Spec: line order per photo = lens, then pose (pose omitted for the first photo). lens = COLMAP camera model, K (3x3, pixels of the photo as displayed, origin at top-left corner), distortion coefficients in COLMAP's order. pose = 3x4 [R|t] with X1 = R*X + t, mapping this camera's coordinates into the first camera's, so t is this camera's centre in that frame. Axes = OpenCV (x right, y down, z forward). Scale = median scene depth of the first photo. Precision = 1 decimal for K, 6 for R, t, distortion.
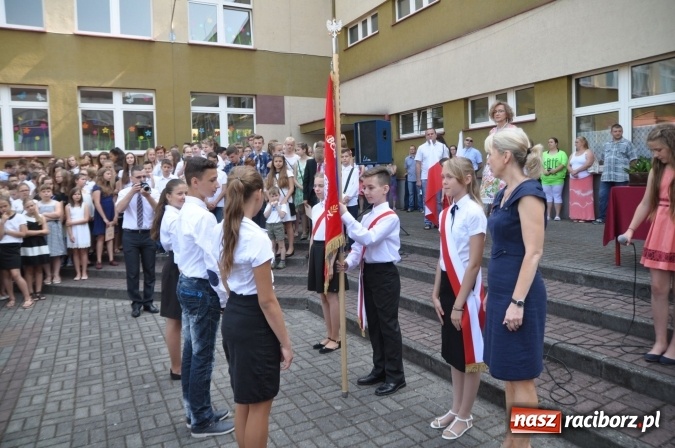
lens RADIAL K [[485.5, 0, 337.9], [0, 485.5, 228.6], [0, 0, 1]] dist [-0.144279, 0.088567]
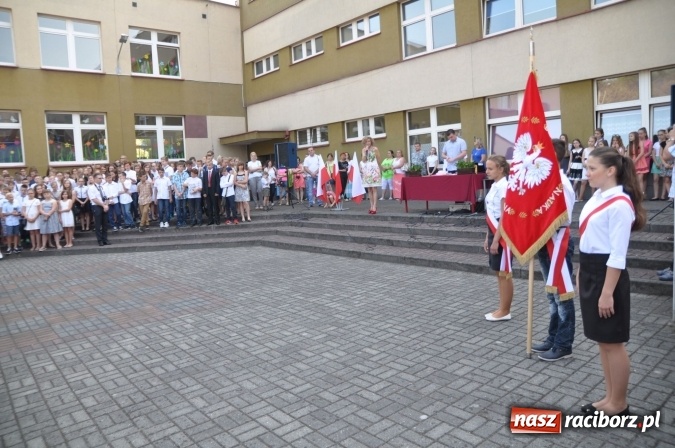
lens RADIAL K [[485.5, 0, 336.6], [0, 485.5, 245.8], [0, 0, 1]] dist [-0.144279, 0.088567]
pose [[0.975435, -0.051763, 0.214119, -0.087947], [0.044336, 0.998241, 0.039348, 0.050910], [-0.215780, -0.028888, 0.976015, -0.455897]]
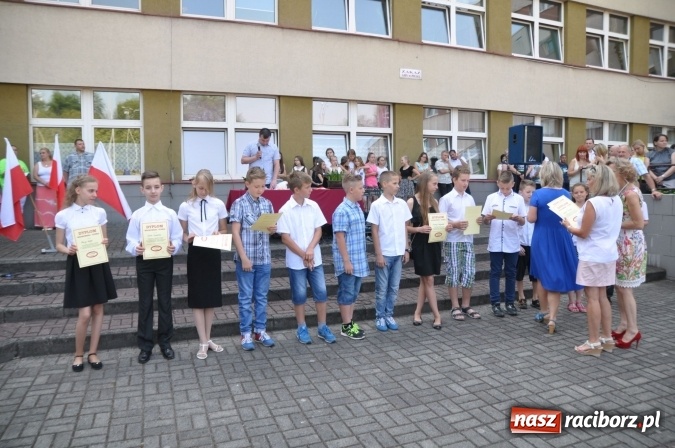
lens RADIAL K [[485.5, 0, 338.1], [0, 485.5, 224.7], [0, 0, 1]] dist [-0.144279, 0.088567]
pose [[0.110366, -0.054748, 0.992382, -0.326413], [0.097219, 0.994288, 0.044041, -0.007639], [-0.989125, 0.091618, 0.115058, 0.202133]]
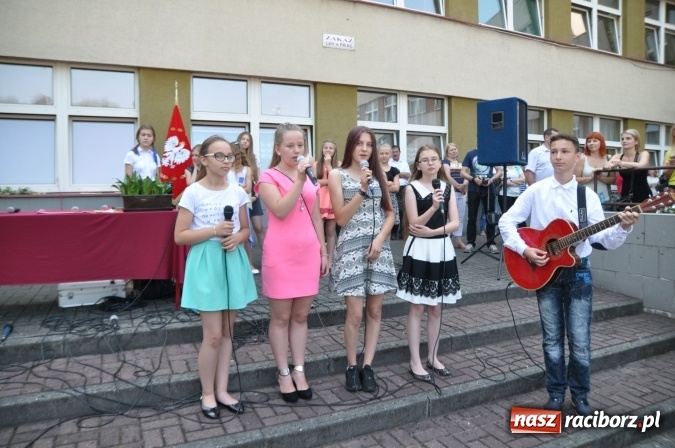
lens RADIAL K [[485.5, 0, 341.4], [0, 485.5, 222.5], [0, 0, 1]] dist [-0.144279, 0.088567]
pose [[0.043580, -0.031913, 0.998540, -0.014137], [0.102585, 0.994350, 0.027301, -0.013540], [-0.993769, 0.101245, 0.046608, 0.126704]]
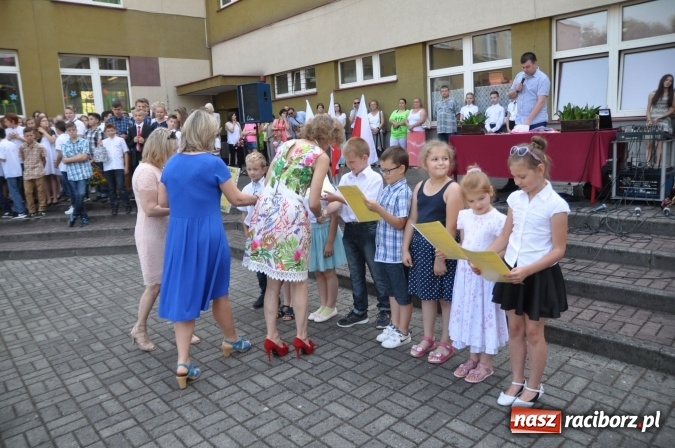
lens RADIAL K [[485.5, 0, 336.5], [0, 485.5, 232.6], [0, 0, 1]] dist [-0.144279, 0.088567]
pose [[0.967407, -0.069638, 0.243462, -0.022773], [0.047475, 0.994273, 0.095752, 0.013535], [-0.248736, -0.081072, 0.965172, -0.087230]]
